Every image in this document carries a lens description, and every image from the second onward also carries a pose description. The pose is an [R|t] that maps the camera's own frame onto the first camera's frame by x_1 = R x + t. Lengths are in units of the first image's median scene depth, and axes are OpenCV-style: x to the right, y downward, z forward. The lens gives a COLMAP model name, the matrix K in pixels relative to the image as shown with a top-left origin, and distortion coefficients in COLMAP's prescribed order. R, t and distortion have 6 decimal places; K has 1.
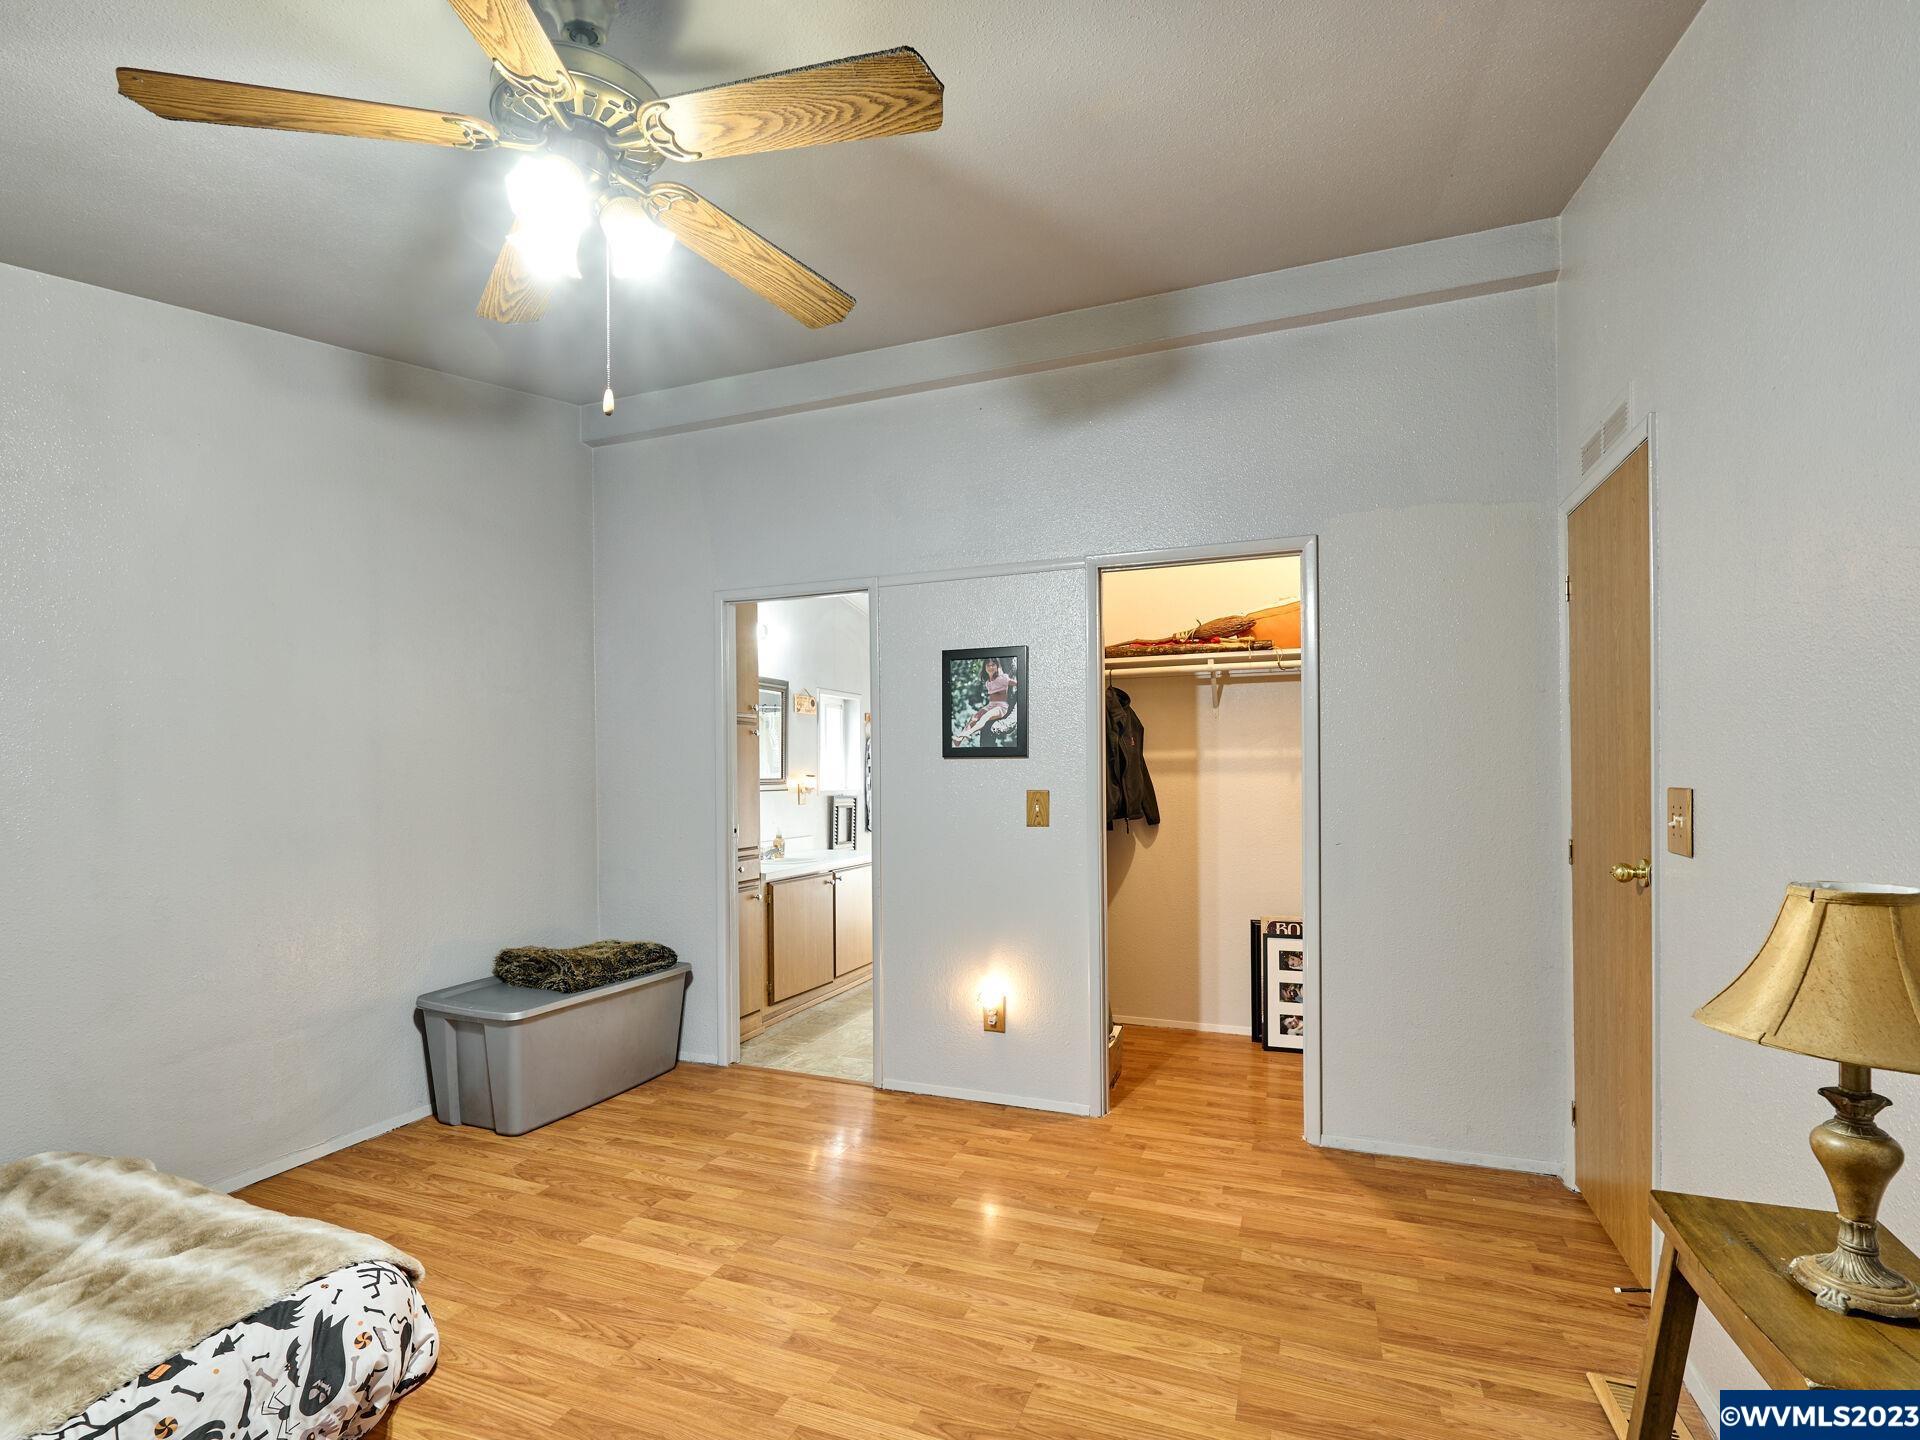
lens RADIAL K [[895.2, 0, 966.0], [0, 895.2, 772.6], [0, 0, 1]] dist [0.001538, 0.000225]
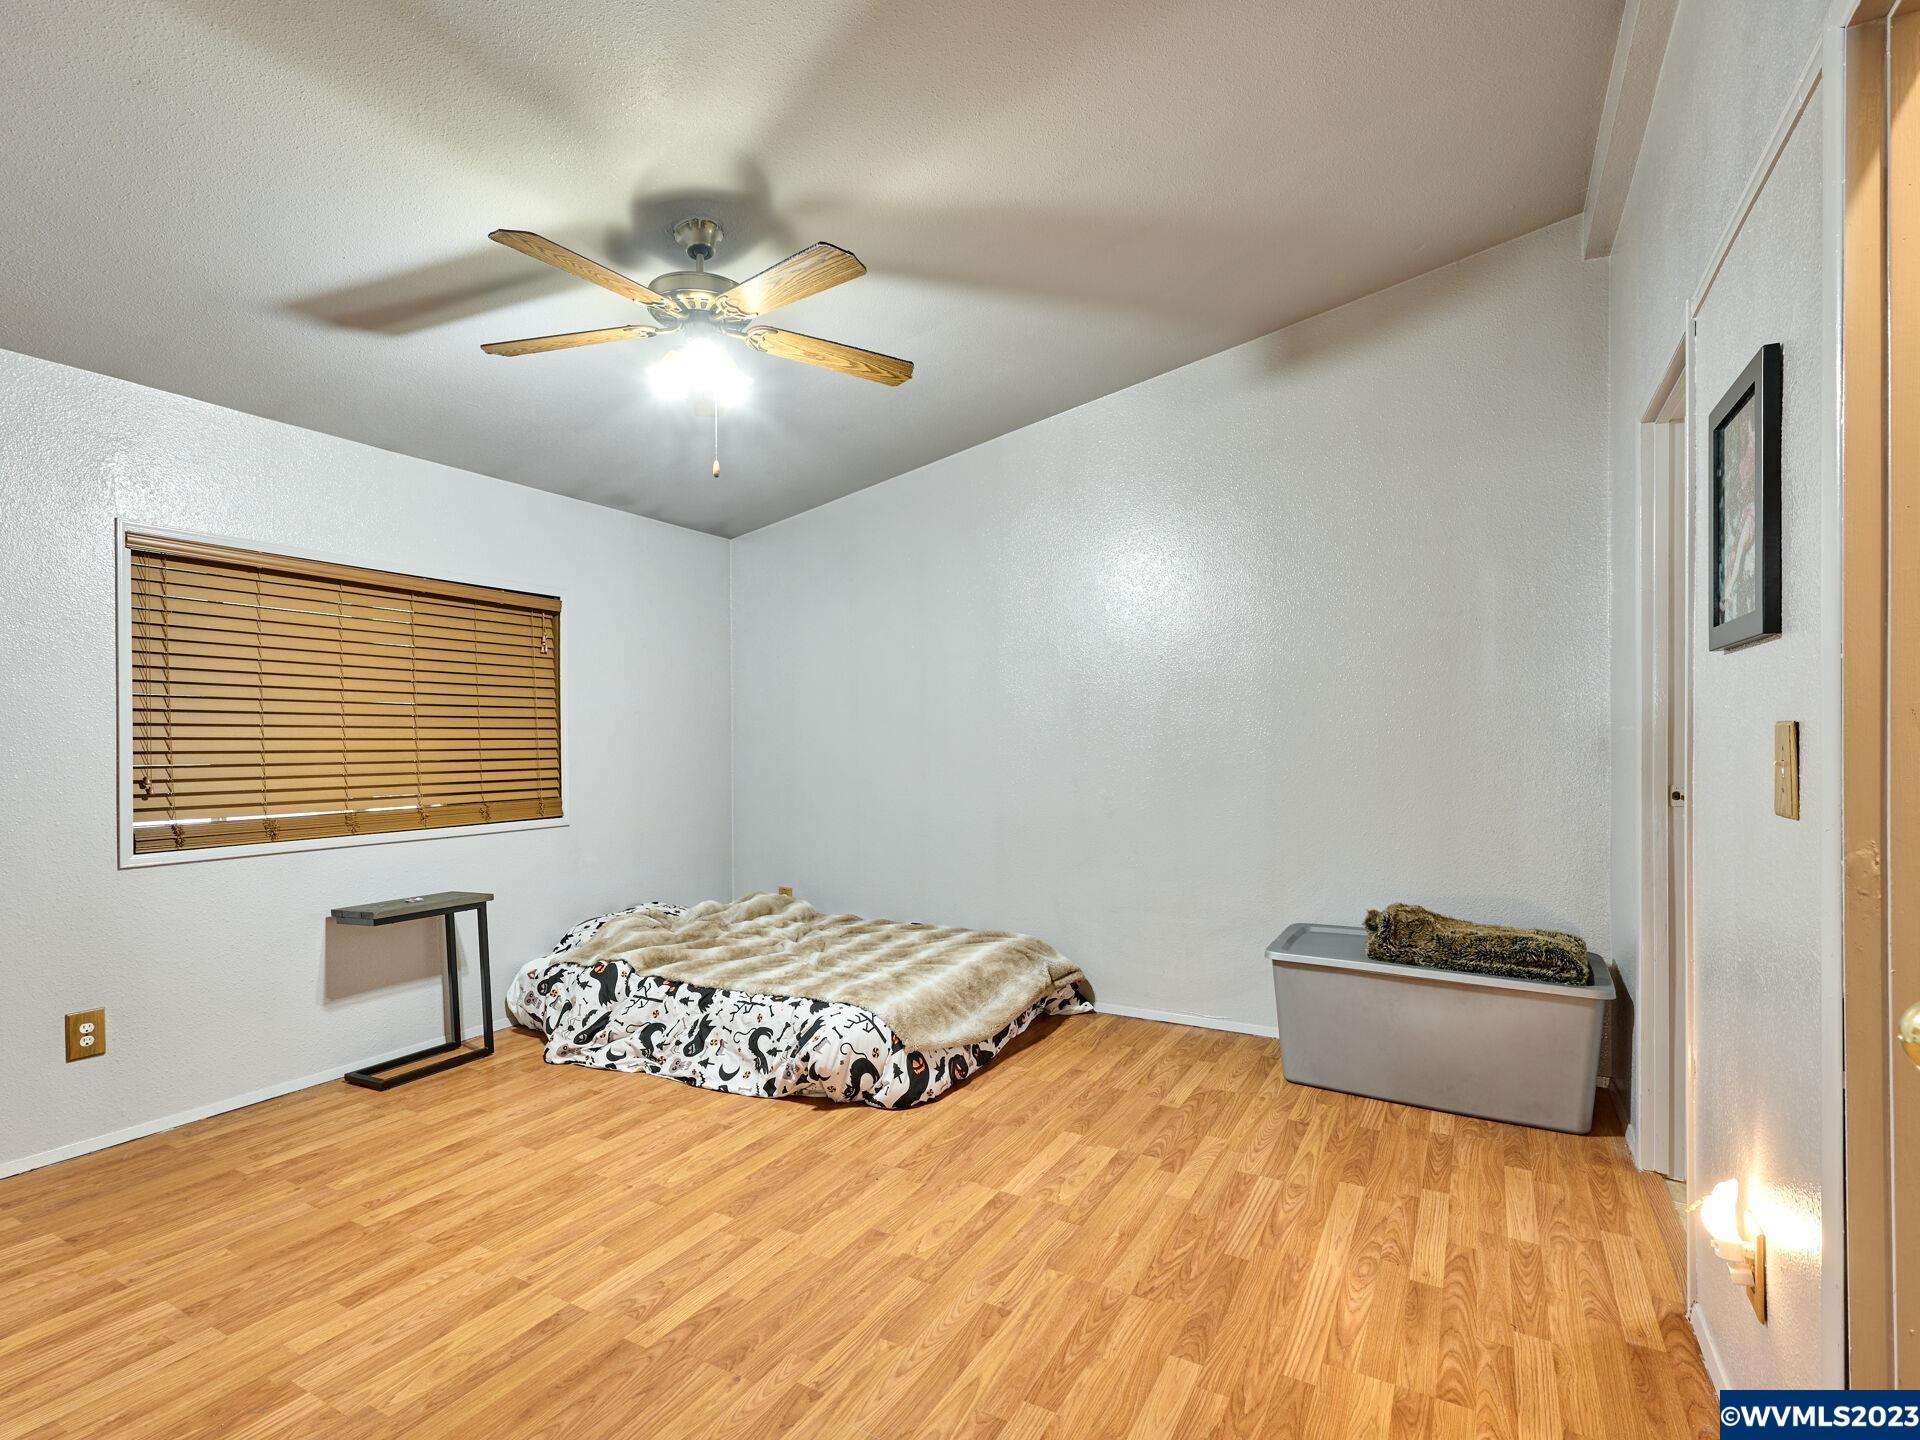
lens RADIAL K [[953.2, 0, 959.7], [0, 953.2, 760.1], [0, 0, 1]] dist [0.002421, 0.001983]
pose [[-0.132902, 0.025668, -0.990797, 0.566684], [0.009465, 0.999652, 0.024627, 0.025692], [0.991084, -0.006105, -0.133099, 0.780882]]
